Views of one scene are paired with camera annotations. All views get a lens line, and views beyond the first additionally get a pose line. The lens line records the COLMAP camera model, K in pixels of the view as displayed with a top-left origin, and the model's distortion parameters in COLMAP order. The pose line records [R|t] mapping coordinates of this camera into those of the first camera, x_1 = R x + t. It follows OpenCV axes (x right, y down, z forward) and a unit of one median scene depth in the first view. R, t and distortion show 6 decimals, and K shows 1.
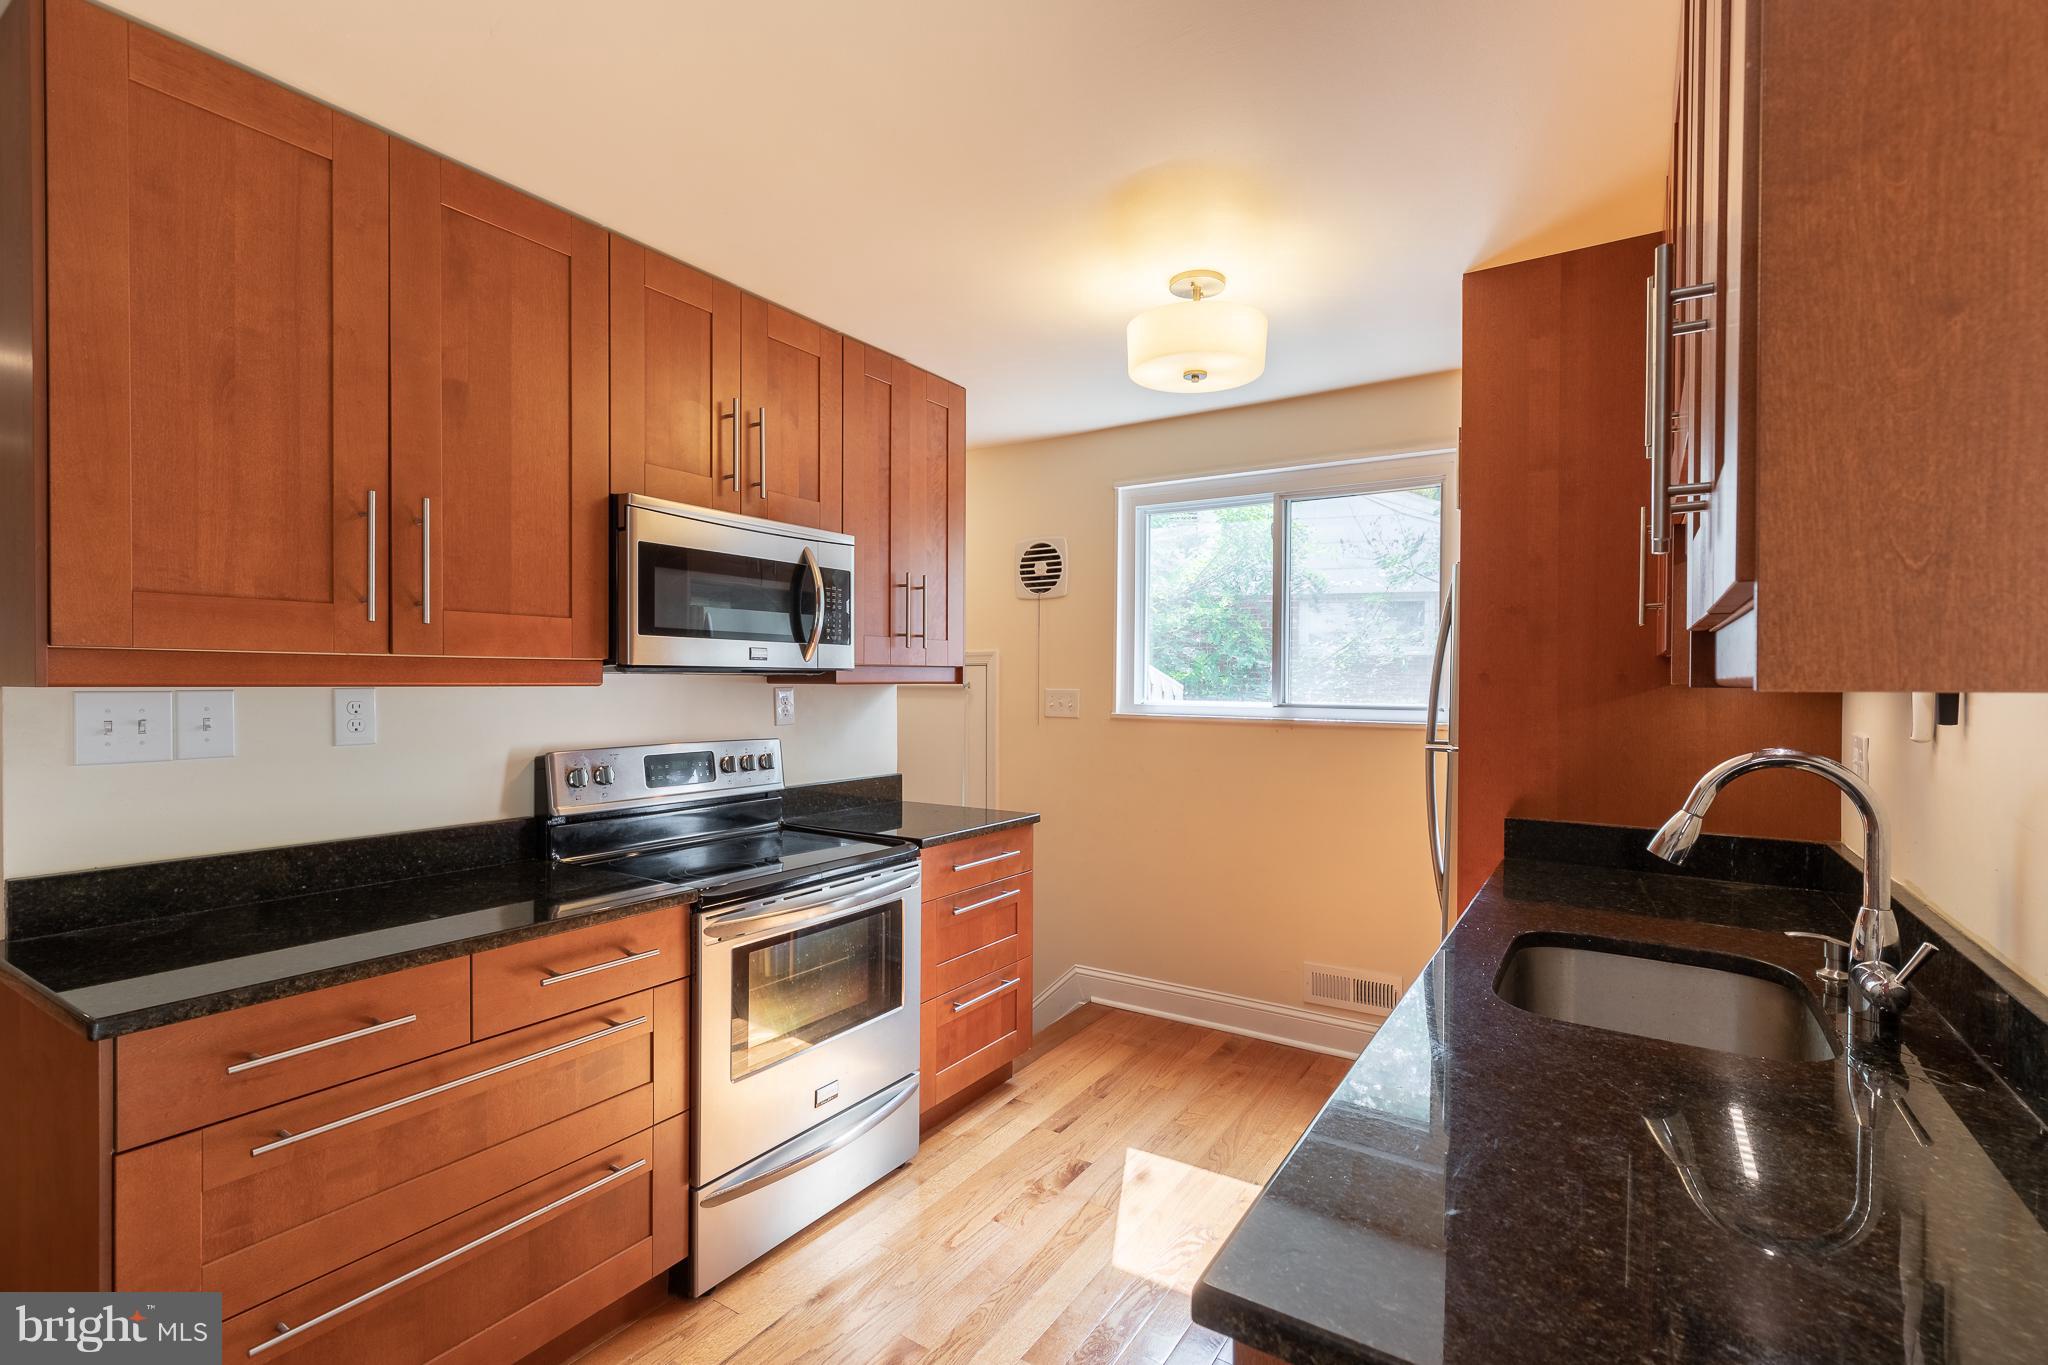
lens RADIAL K [[924.9, 0, 1024.5], [0, 924.9, 689.7], [0, 0, 1]] dist [0.008332, -0.001106]
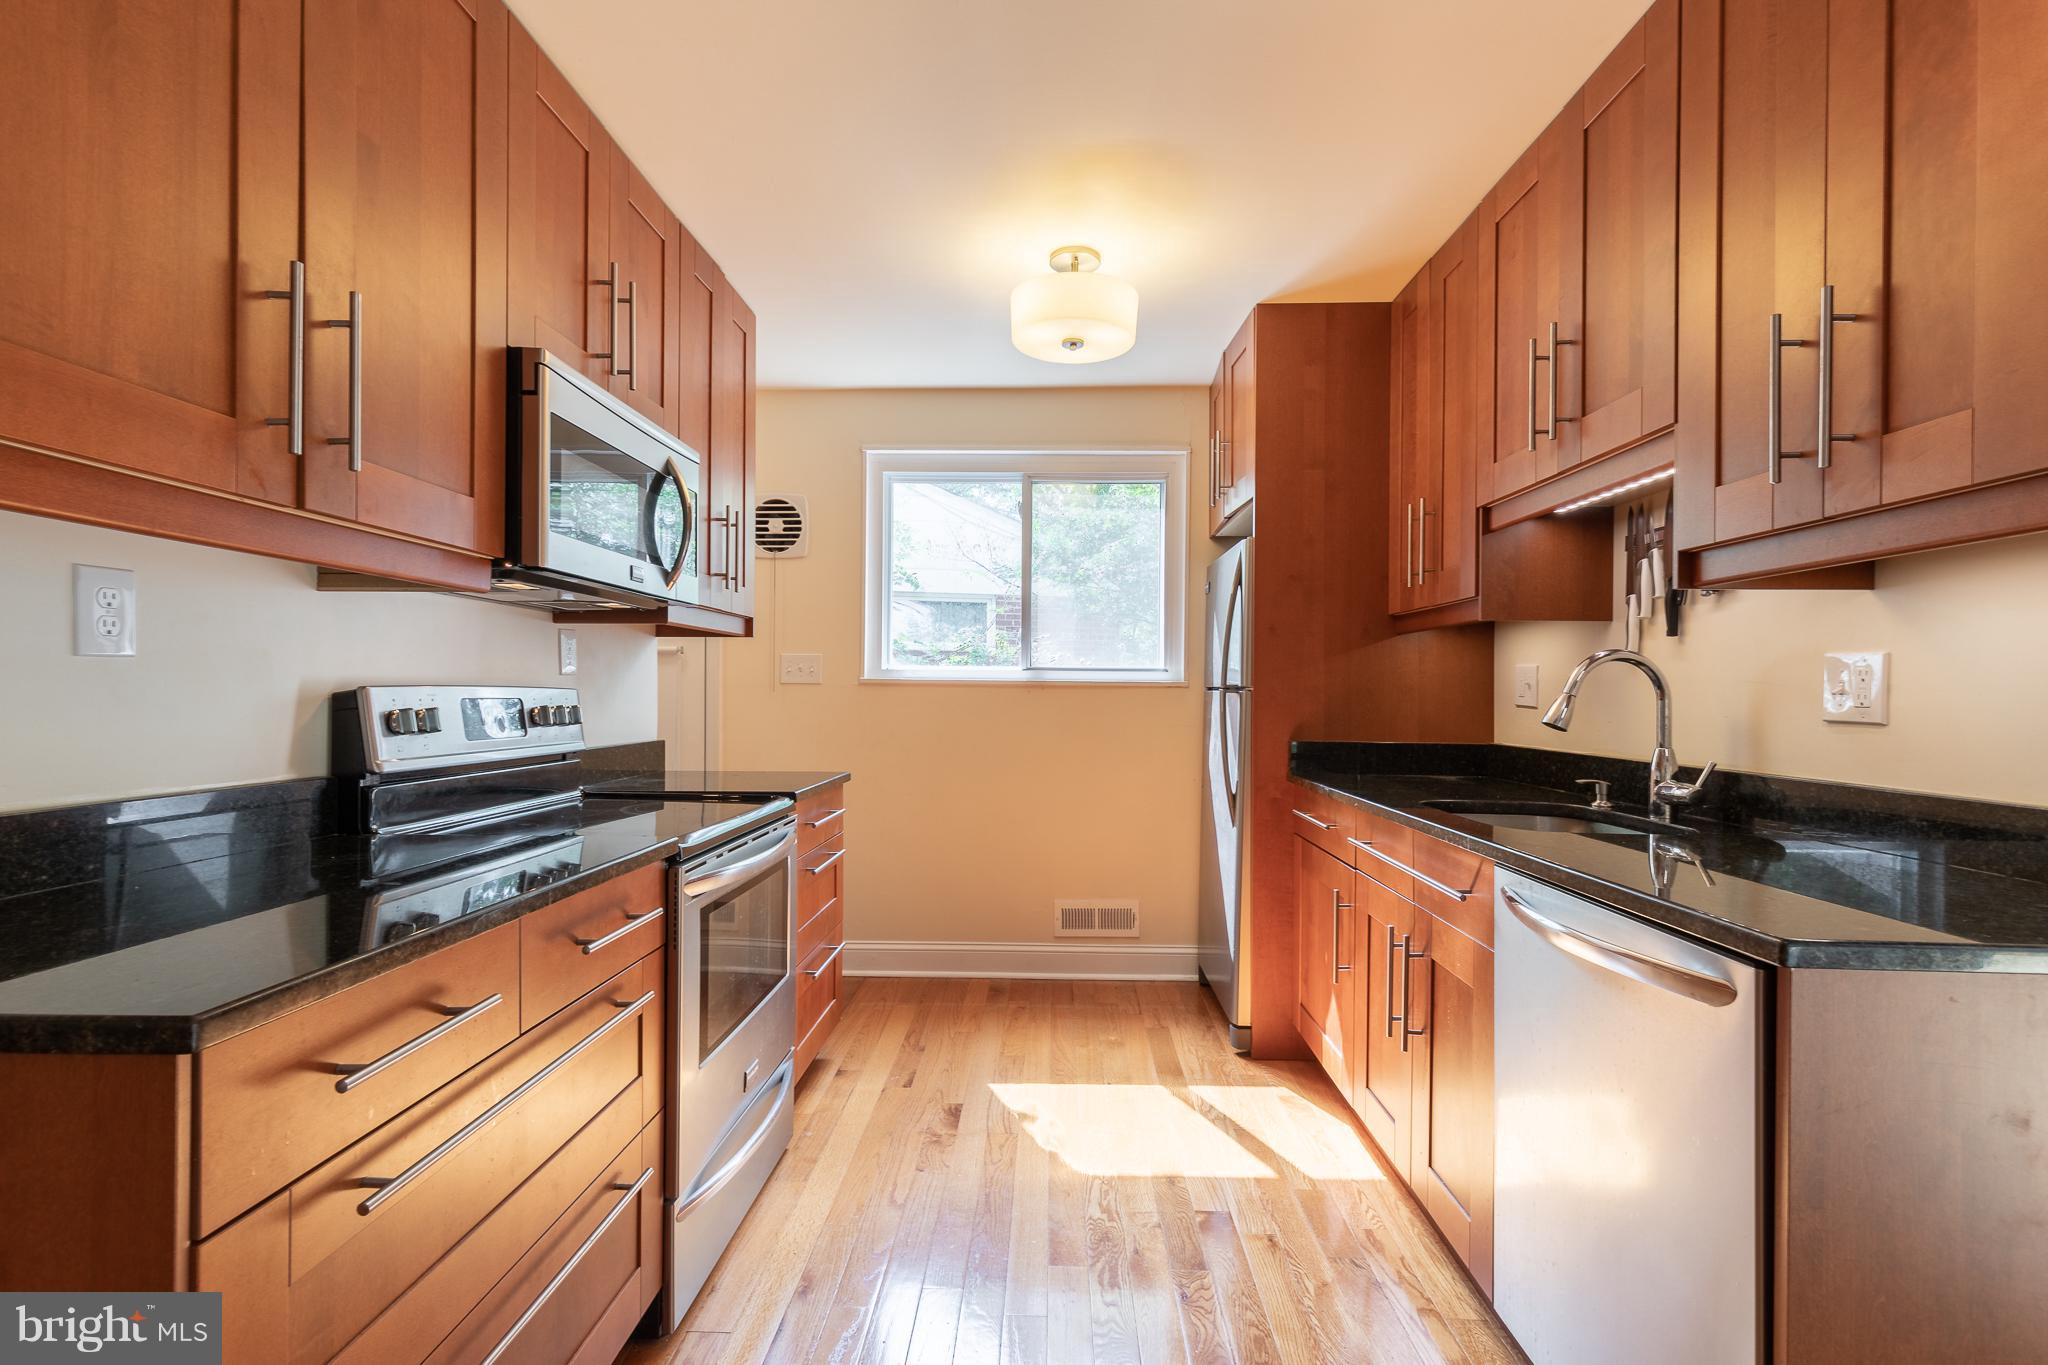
lens RADIAL K [[924.9, 0, 1025.4], [0, 924.9, 687.6], [0, 0, 1]] dist [0.008332, -0.001106]
pose [[0.858104, 0.002960, 0.513467, -0.331896], [0.002645, 0.999945, -0.010183, 0.058699], [-0.513469, 0.010096, 0.858049, 0.081755]]
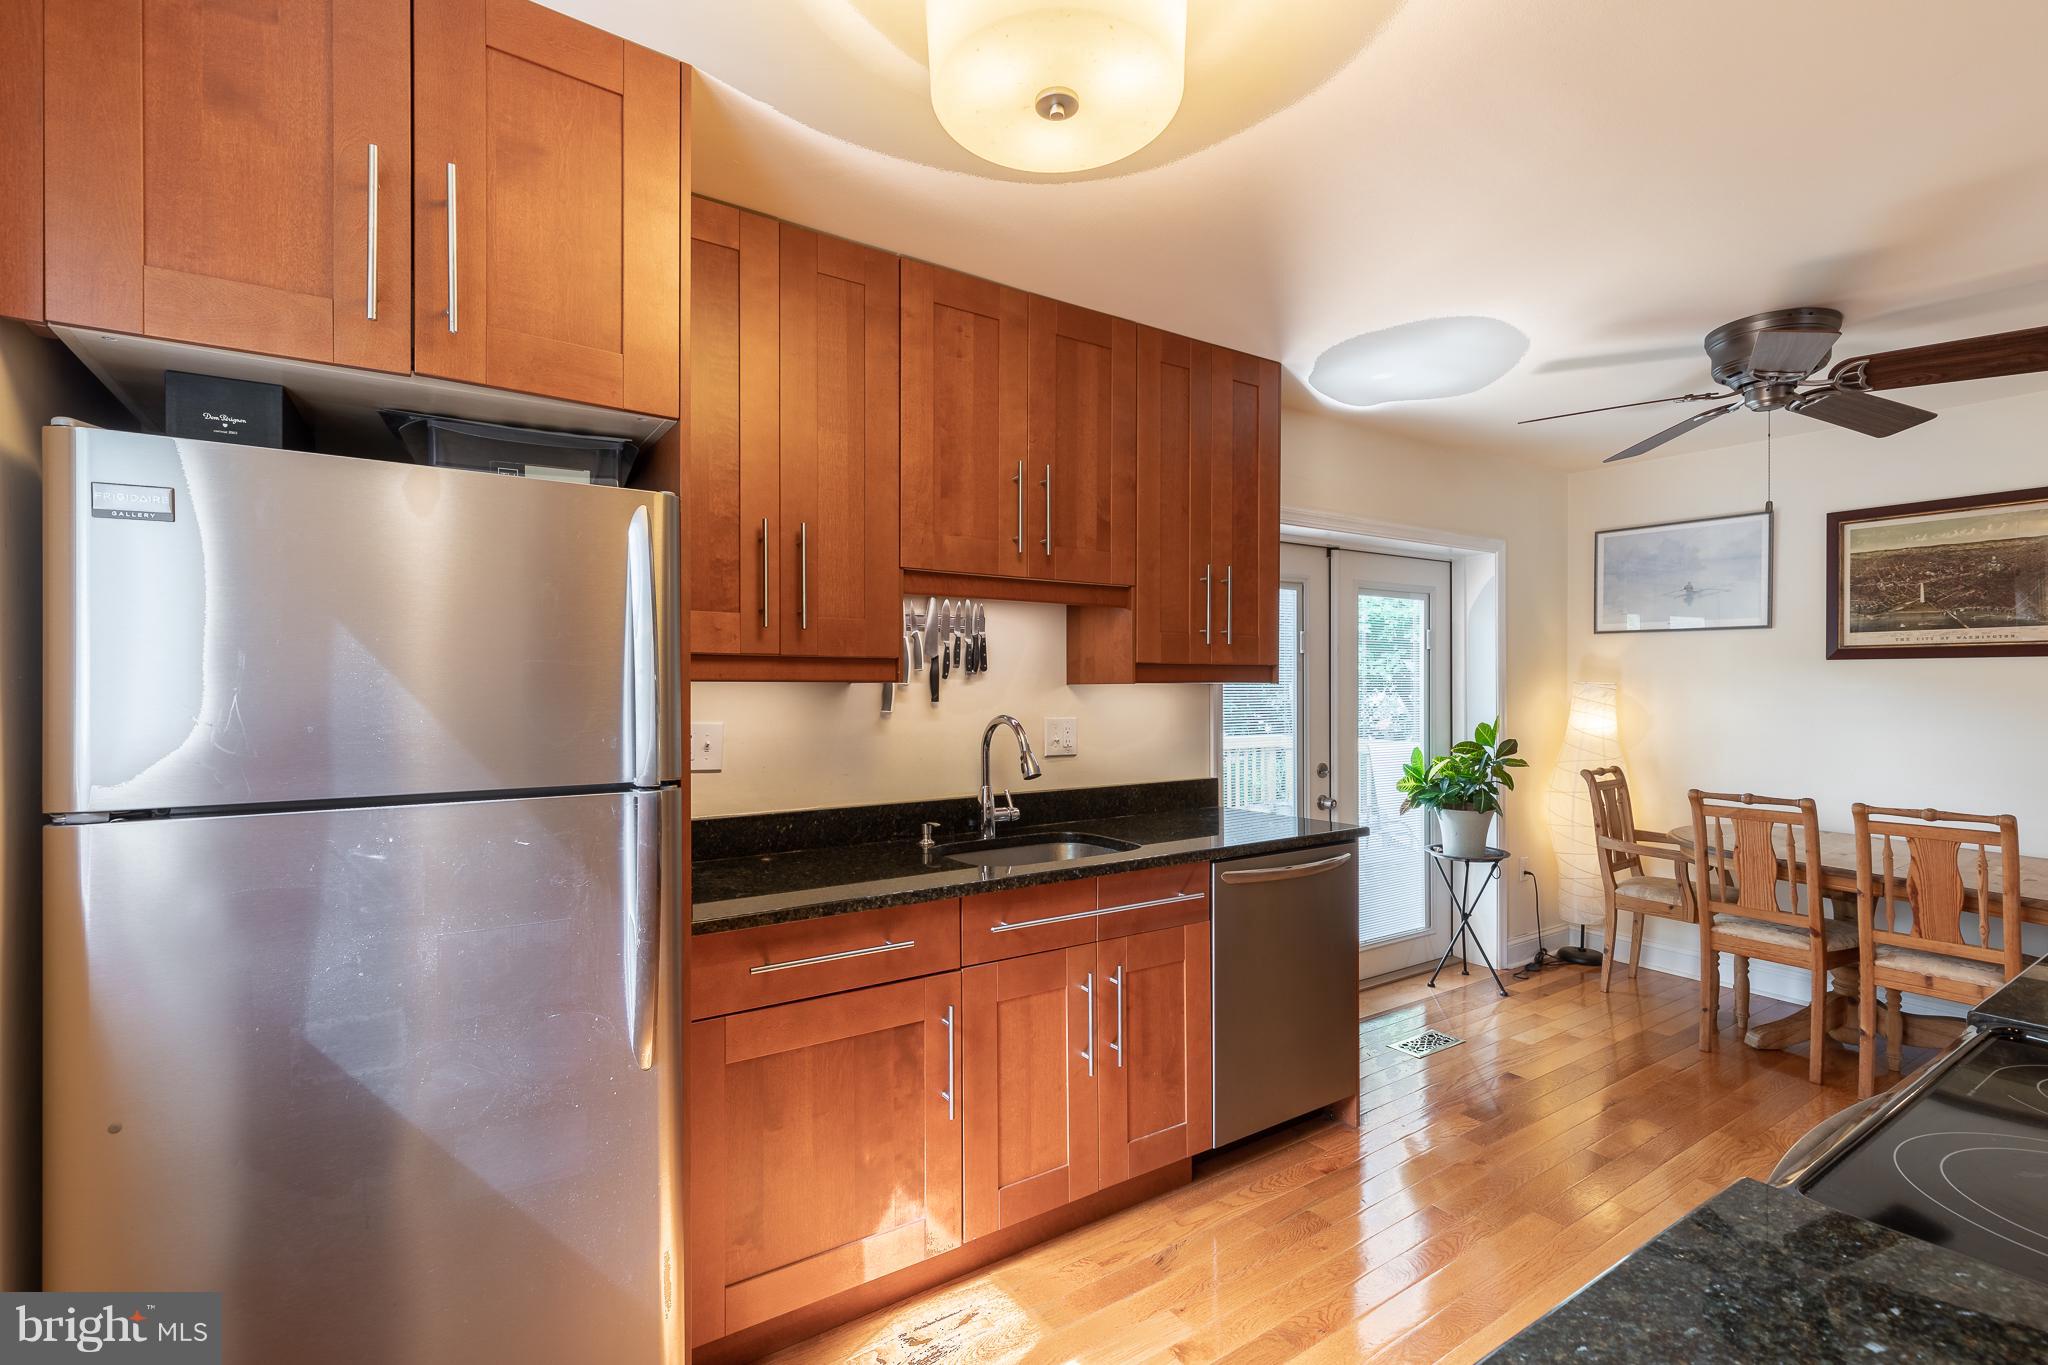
lens RADIAL K [[924.9, 0, 1020.8], [0, 924.9, 696.3], [0, 0, 1]] dist [0.008332, -0.001106]
pose [[-0.910705, 0.000200, 0.413056, -0.015400], [0.008029, 0.999820, 0.017218, -0.004207], [-0.412978, 0.018997, -0.910543, 1.183831]]
